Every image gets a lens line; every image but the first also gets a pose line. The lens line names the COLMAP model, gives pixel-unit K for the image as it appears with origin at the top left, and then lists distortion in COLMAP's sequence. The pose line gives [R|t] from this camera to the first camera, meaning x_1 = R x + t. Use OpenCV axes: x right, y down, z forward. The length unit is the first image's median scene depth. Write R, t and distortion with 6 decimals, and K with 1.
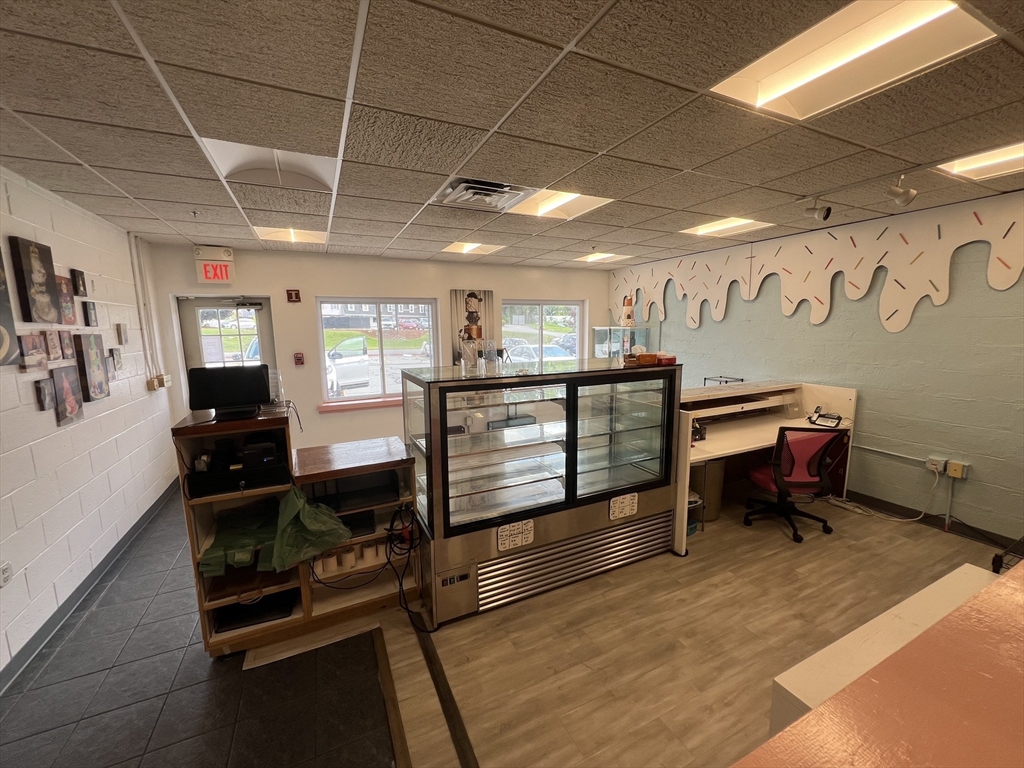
lens RADIAL K [[407.7, 0, 512.0], [0, 407.7, 384.0], [0, 0, 1]] dist [-0.000827, -0.000025]
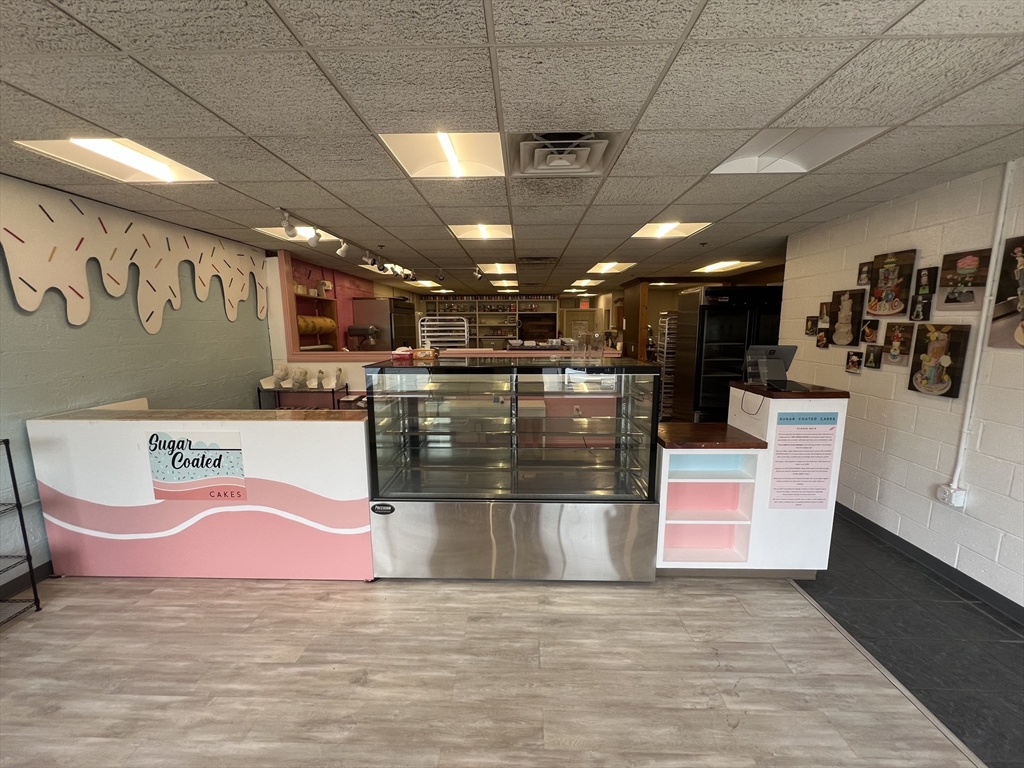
lens RADIAL K [[407.7, 0, 512.0], [0, 407.7, 384.0], [0, 0, 1]] dist [-0.000827, -0.000025]
pose [[-0.888517, -0.049069, 0.456213, -0.231561], [0.081971, 0.961296, 0.263042, -0.151228], [-0.451462, 0.271114, -0.850105, 1.125656]]
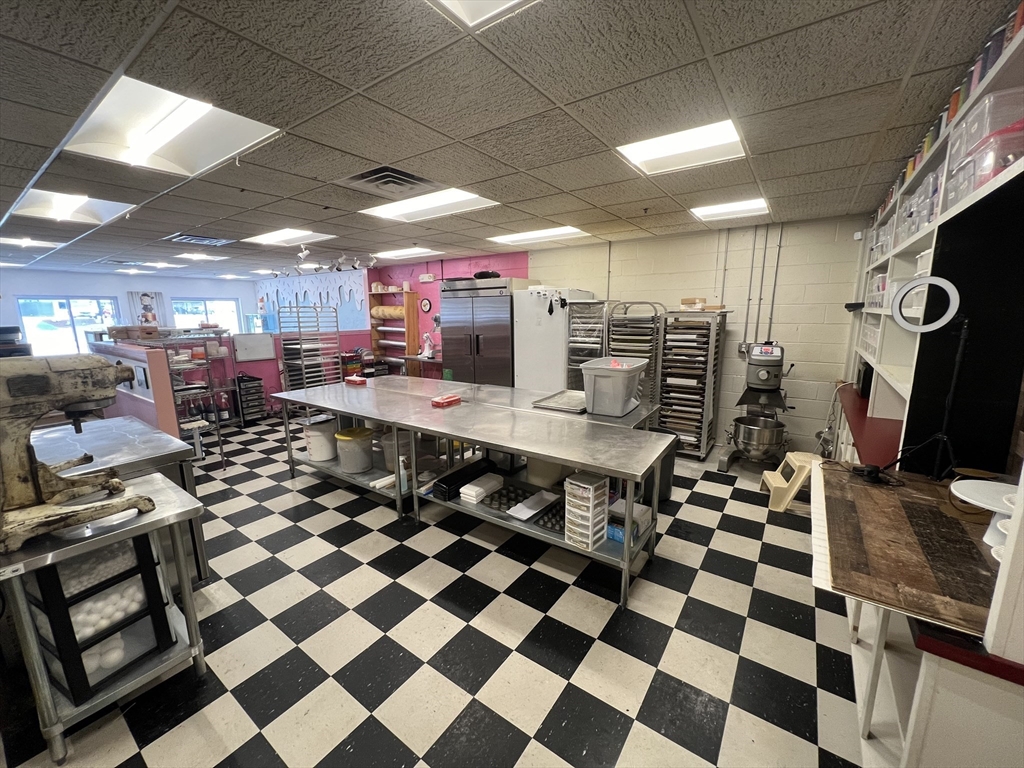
lens RADIAL K [[407.7, 0, 512.0], [0, 407.7, 384.0], [0, 0, 1]] dist [-0.000827, -0.000025]
pose [[0.874808, -0.081333, 0.477595, 0.484456], [0.066783, 0.996641, 0.047399, 0.207197], [-0.479846, -0.009569, 0.877301, -1.477888]]
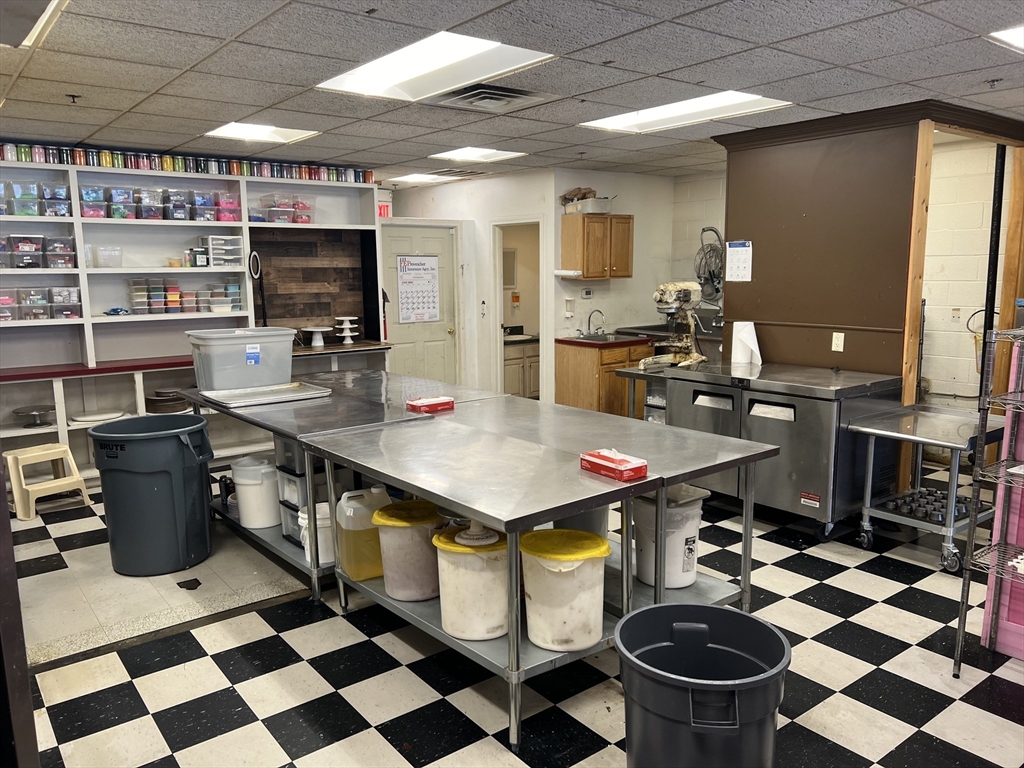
lens RADIAL K [[779.3, 0, 512.0], [0, 779.3, 384.0], [0, 0, 1]] dist [0.018473, -0.006484]
pose [[-0.976136, 0.055712, -0.209890, 0.856455], [-0.008289, 0.956268, 0.292376, -0.030113], [0.217000, 0.287138, -0.932986, 0.163131]]
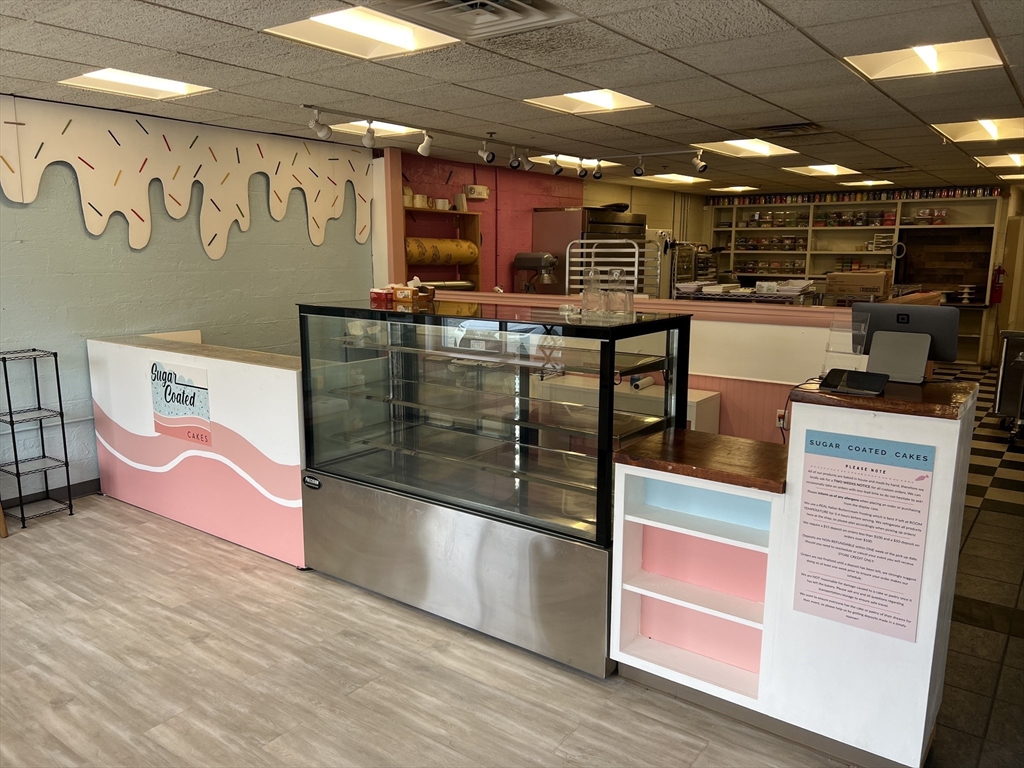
lens RADIAL K [[767.9, 0, 509.9], [0, 767.9, 386.7], [0, 0, 1]] dist [0.059480, -0.058234]
pose [[-0.468011, -0.144994, 0.871747, -0.659685], [0.127553, 0.965036, 0.228989, -0.124100], [-0.874469, 0.218363, -0.433153, 0.932688]]
